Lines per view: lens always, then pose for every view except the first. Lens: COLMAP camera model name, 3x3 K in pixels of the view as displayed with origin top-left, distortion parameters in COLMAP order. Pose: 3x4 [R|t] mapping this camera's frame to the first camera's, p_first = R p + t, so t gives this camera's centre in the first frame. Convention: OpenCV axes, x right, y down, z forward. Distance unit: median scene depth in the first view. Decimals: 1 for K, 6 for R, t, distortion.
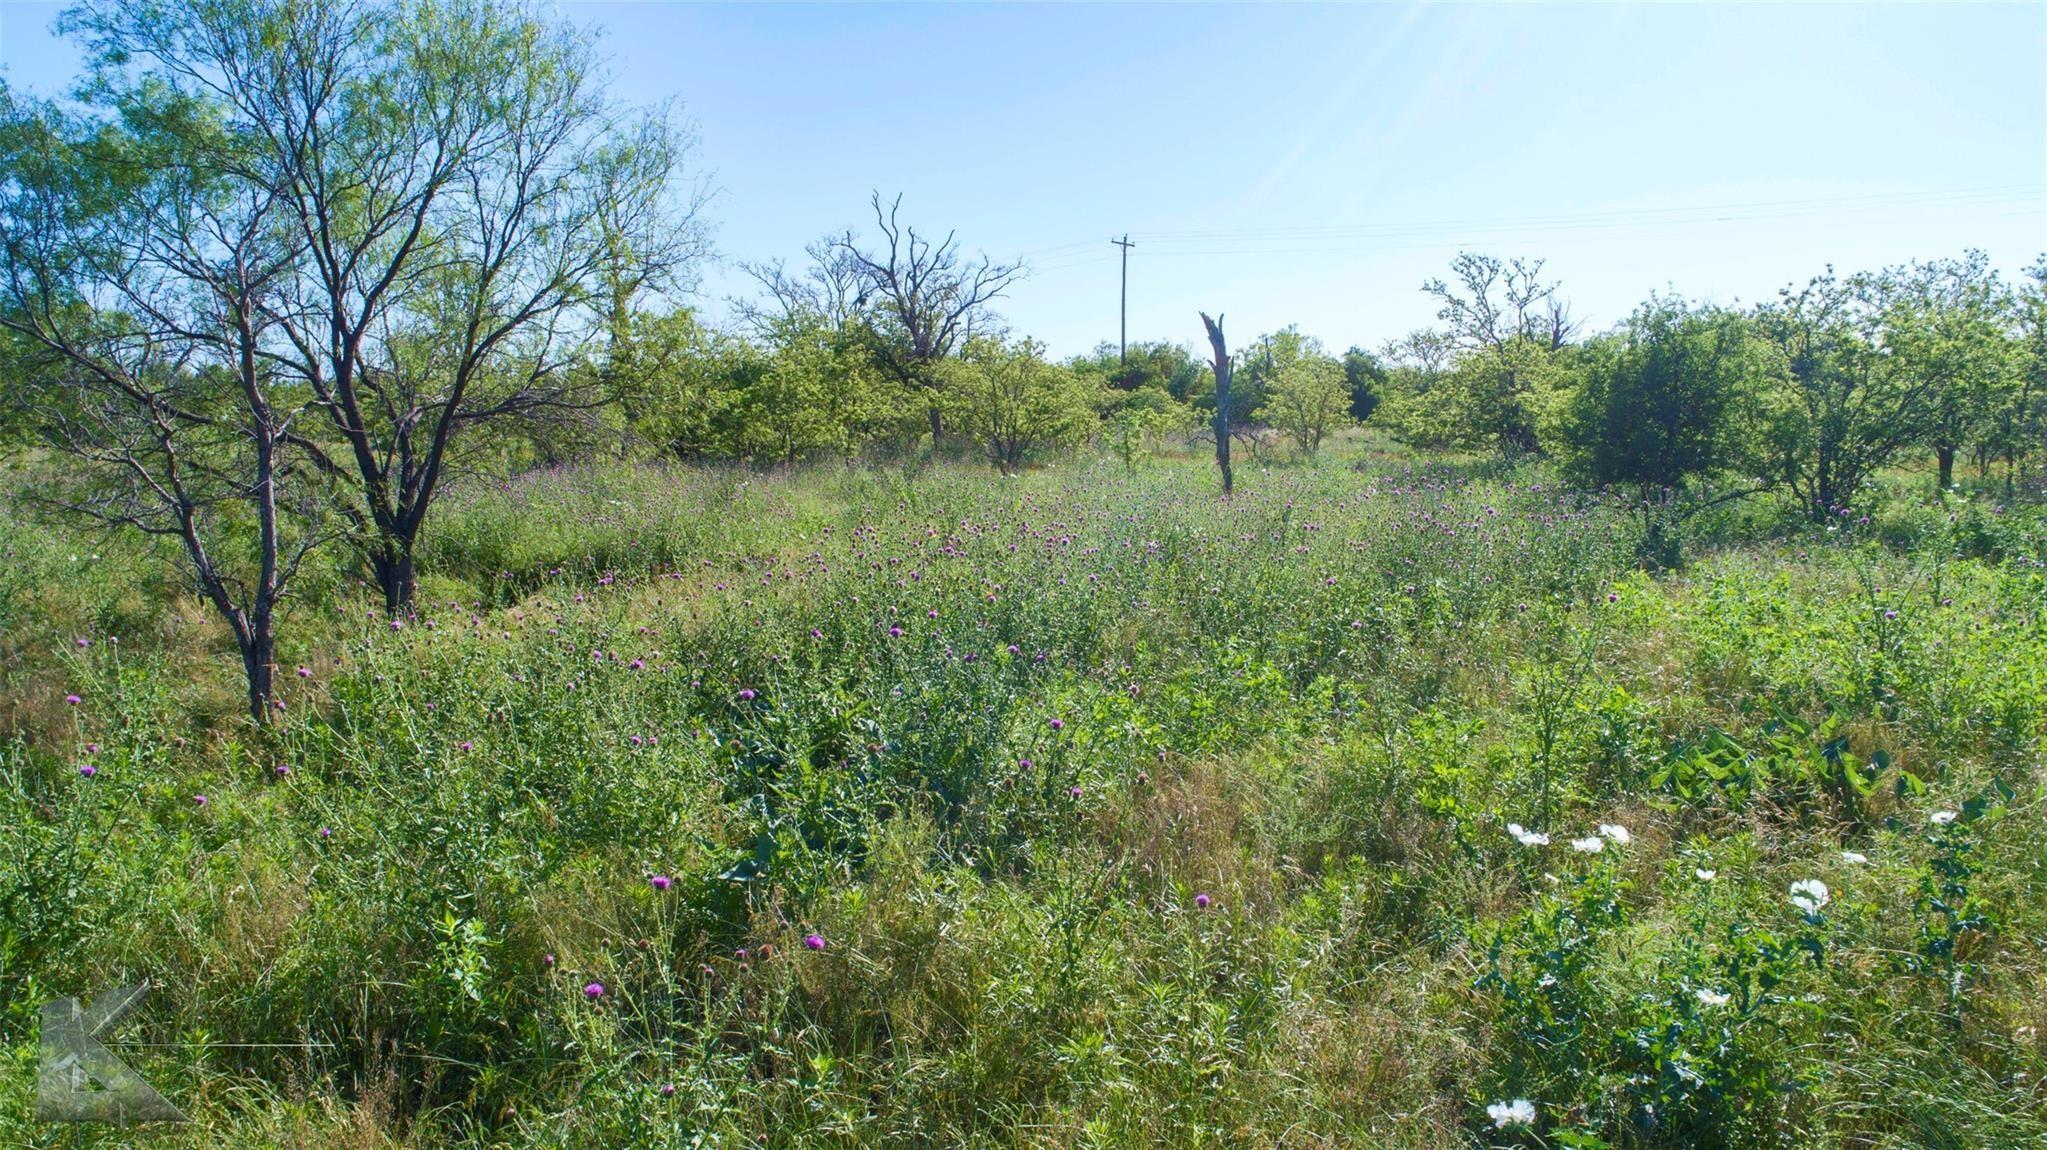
lens RADIAL K [[1435.1, 0, 1022.9], [0, 1435.1, 571.4], [0, 0, 1]] dist [0.005966, -0.000168]
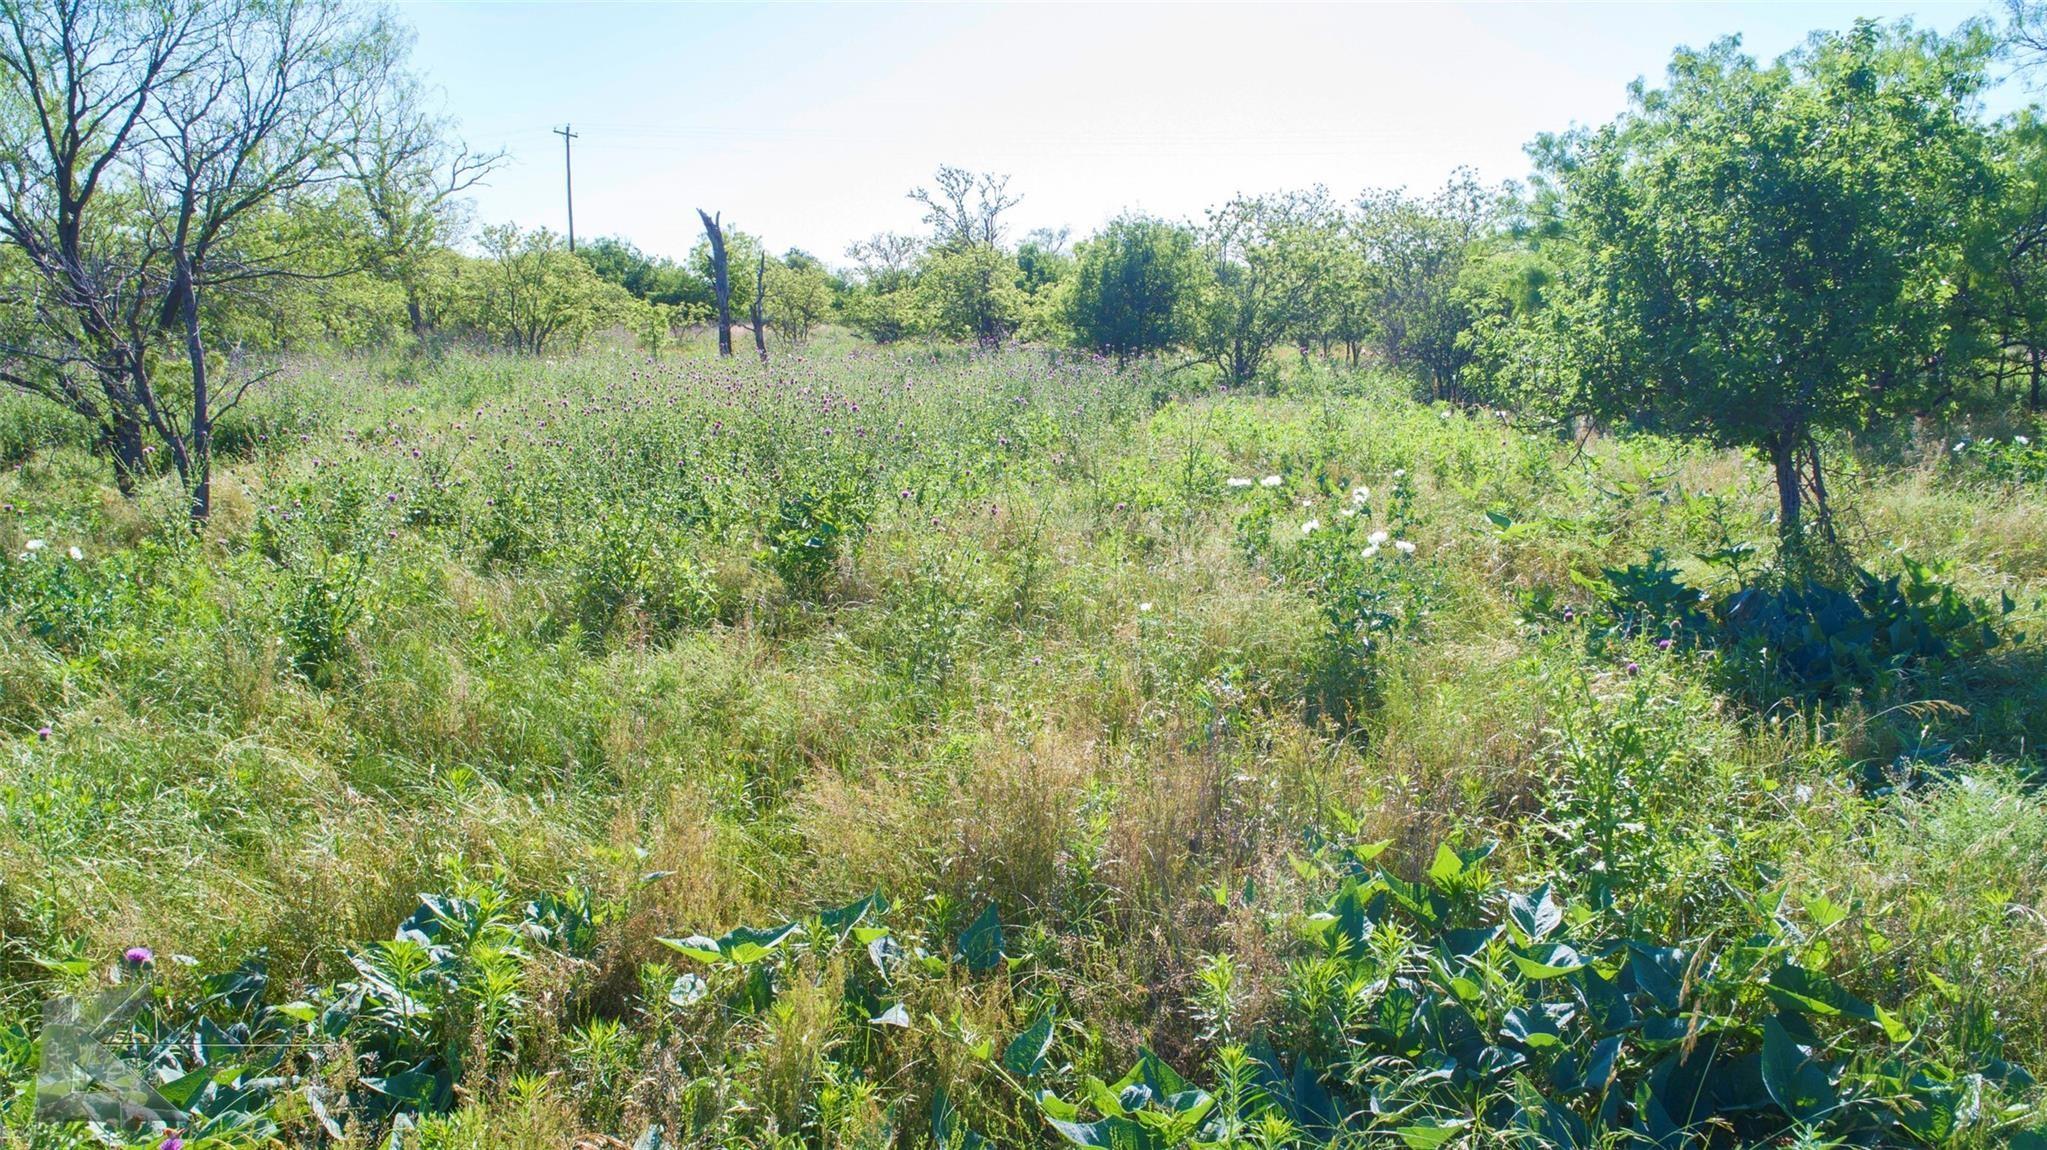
lens RADIAL K [[1435.1, 0, 1022.8], [0, 1435.1, 575.9], [0, 0, 1]] dist [0.005966, -0.000168]
pose [[0.921169, -0.061682, 0.384243, -0.099057], [0.034829, 0.996464, 0.076463, 0.020623], [-0.387601, -0.057052, 0.920060, -0.105043]]
